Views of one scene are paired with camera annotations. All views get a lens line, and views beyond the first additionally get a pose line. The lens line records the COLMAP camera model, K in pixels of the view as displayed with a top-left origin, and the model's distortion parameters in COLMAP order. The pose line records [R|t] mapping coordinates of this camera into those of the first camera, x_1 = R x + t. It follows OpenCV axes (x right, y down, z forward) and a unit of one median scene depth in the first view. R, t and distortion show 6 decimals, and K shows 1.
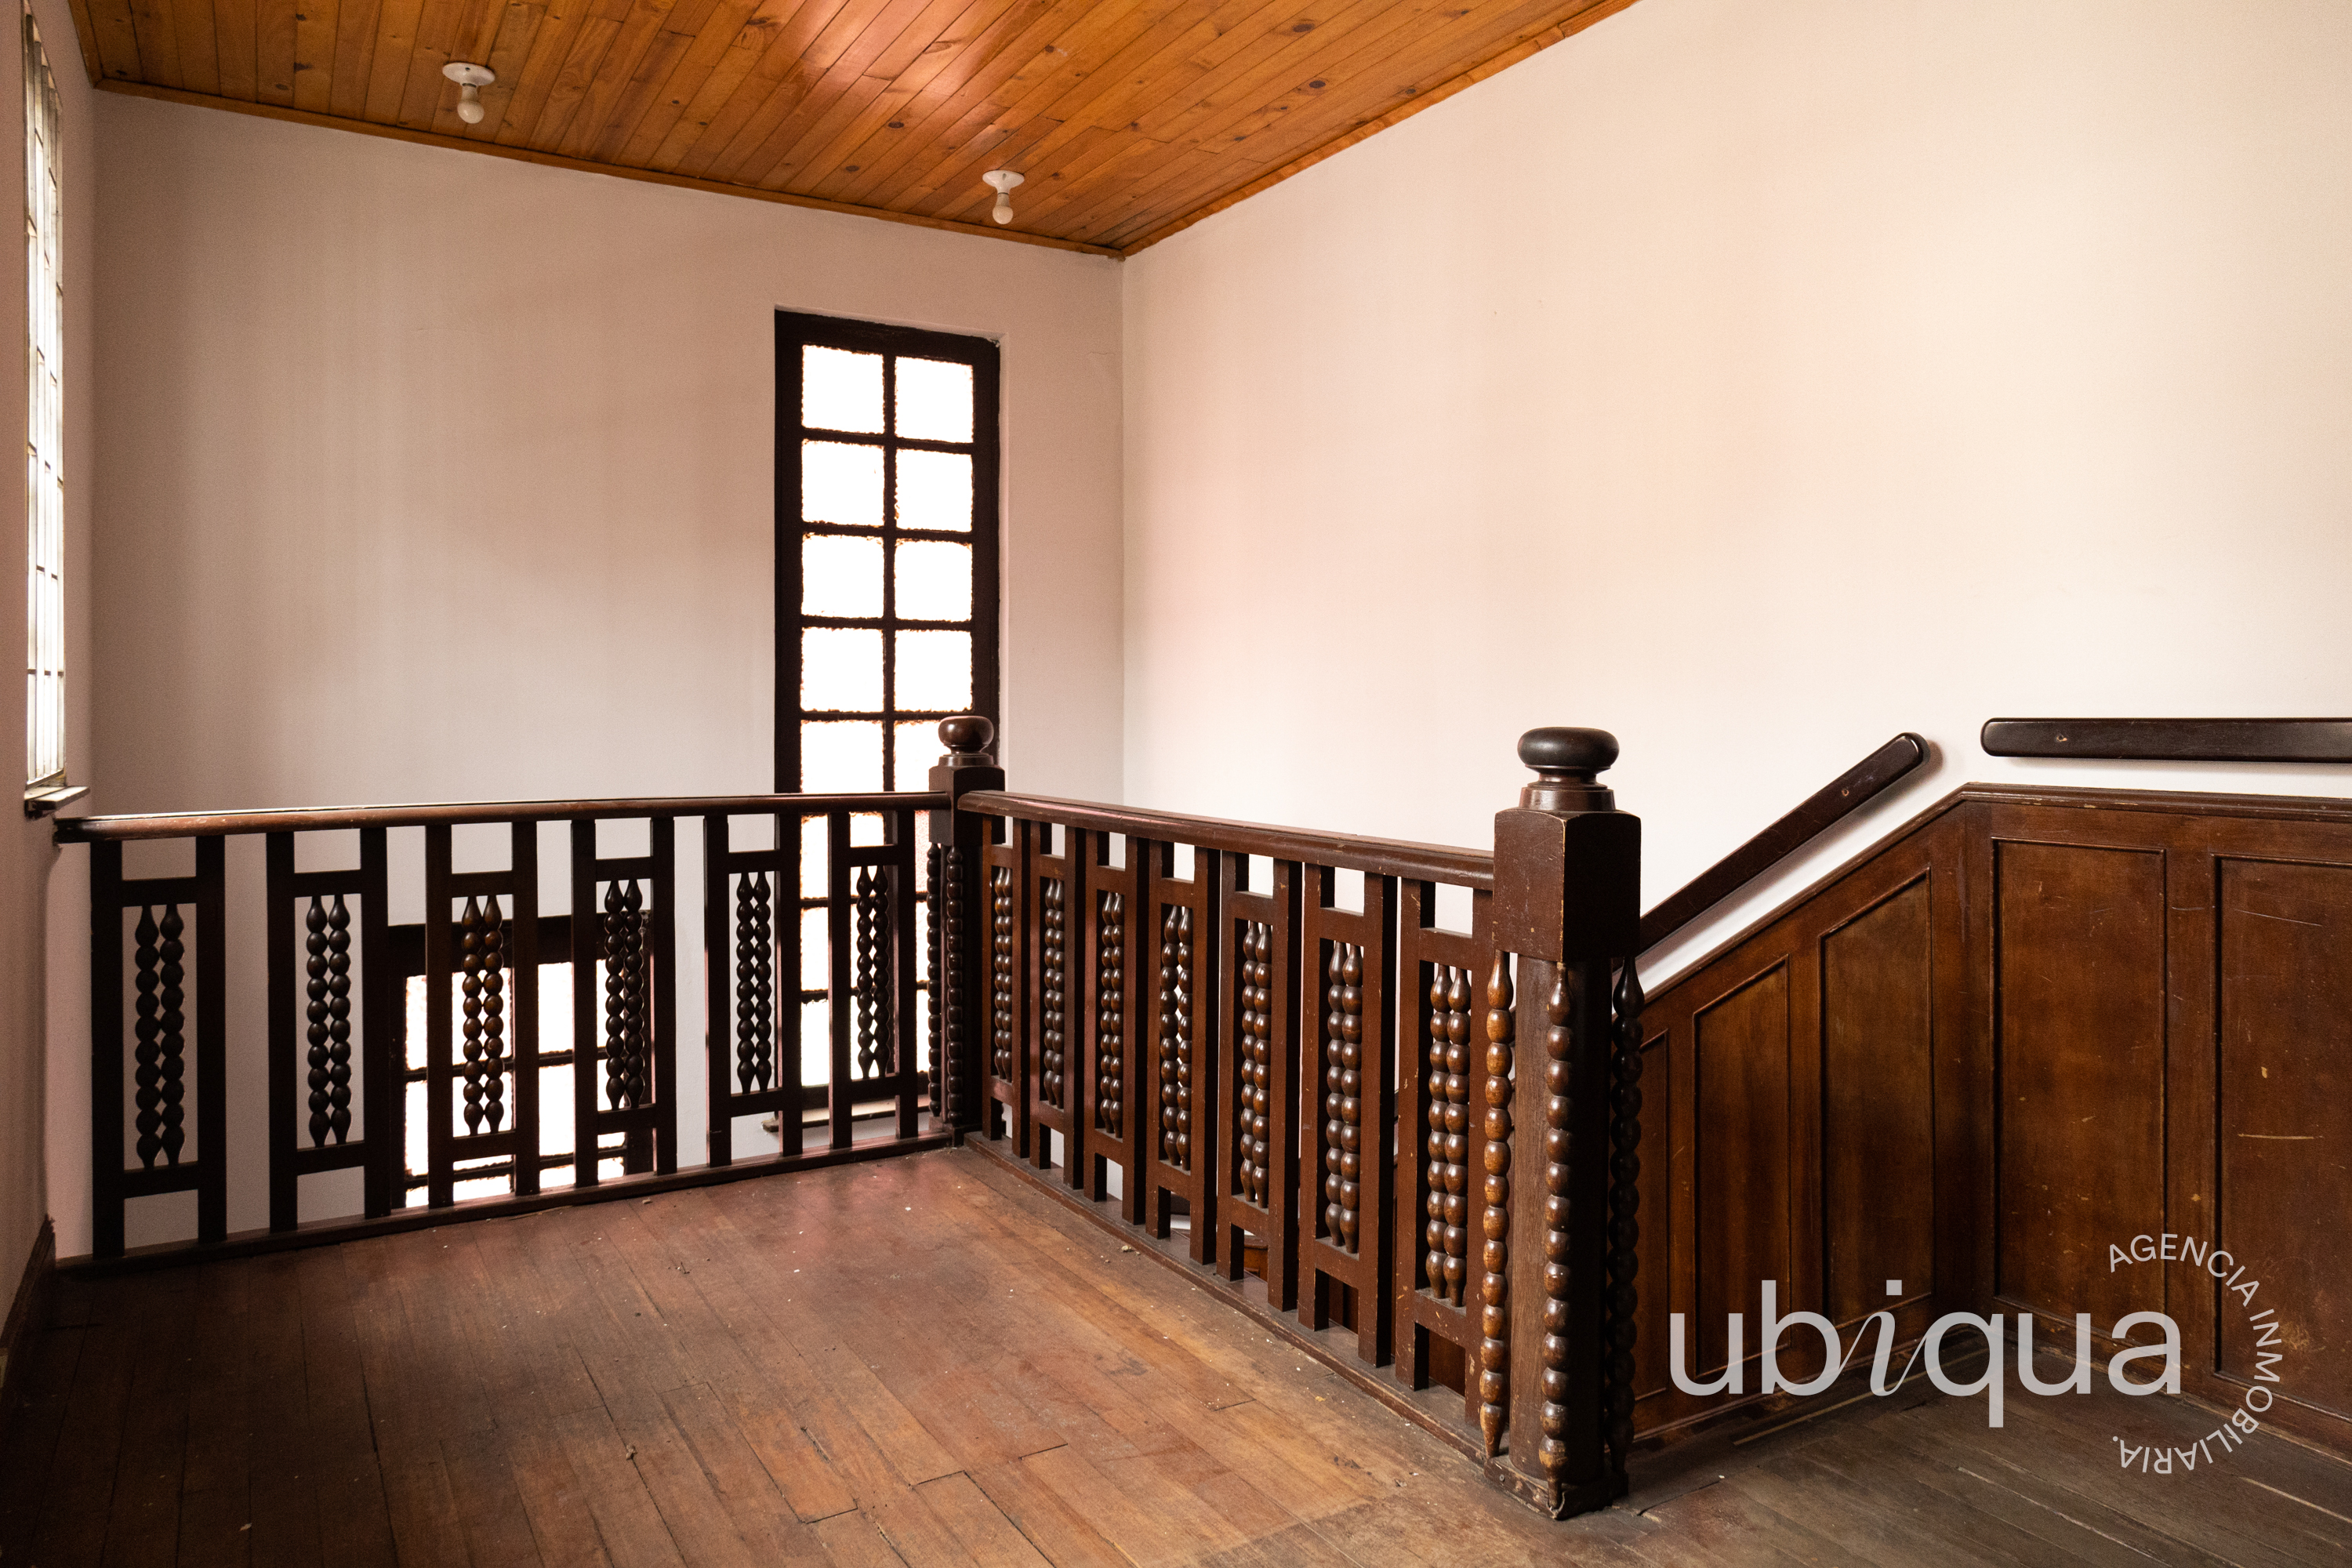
lens RADIAL K [[1553.8, 0, 1176.6], [0, 1553.8, 708.8], [0, 0, 1]] dist [0.004762, 0.004870]
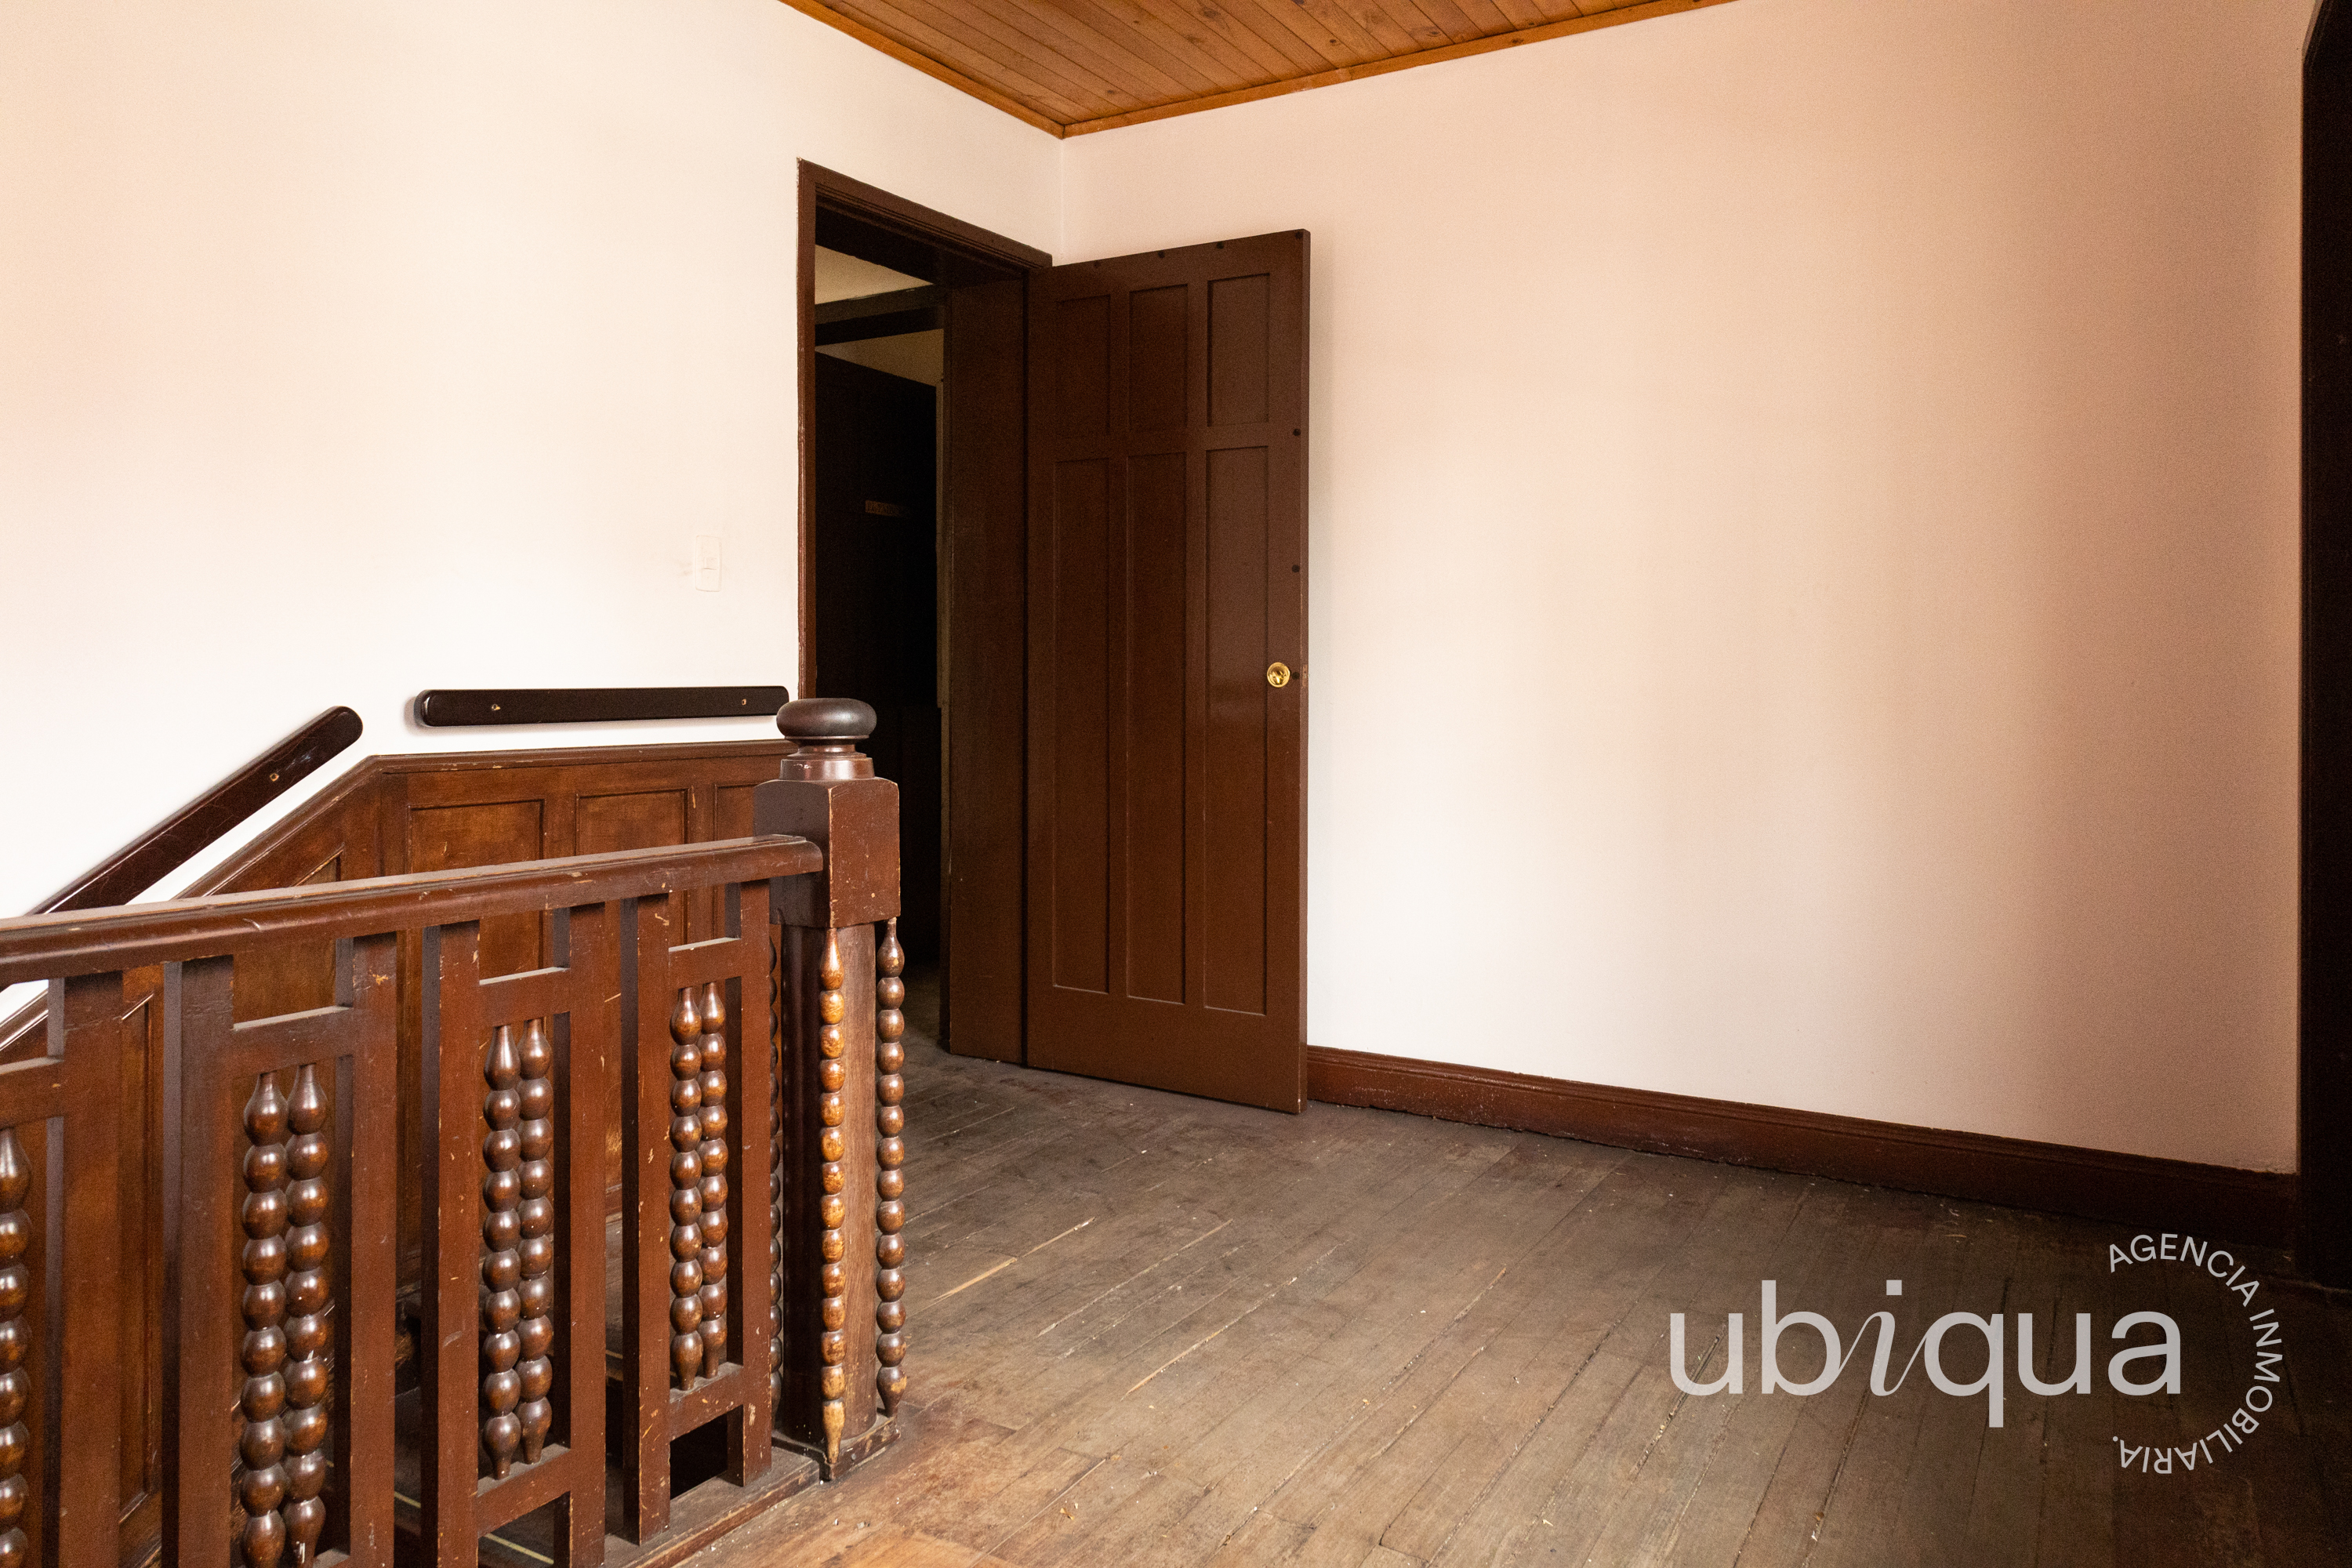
lens RADIAL K [[1553.8, 0, 1176.6], [0, 1553.8, 708.8], [0, 0, 1]] dist [0.004762, 0.004870]
pose [[-0.473946, -0.009798, 0.880499, -0.405364], [-0.003440, 0.999951, 0.009276, 0.004956], [-0.880547, 0.001368, -0.473956, 0.692231]]
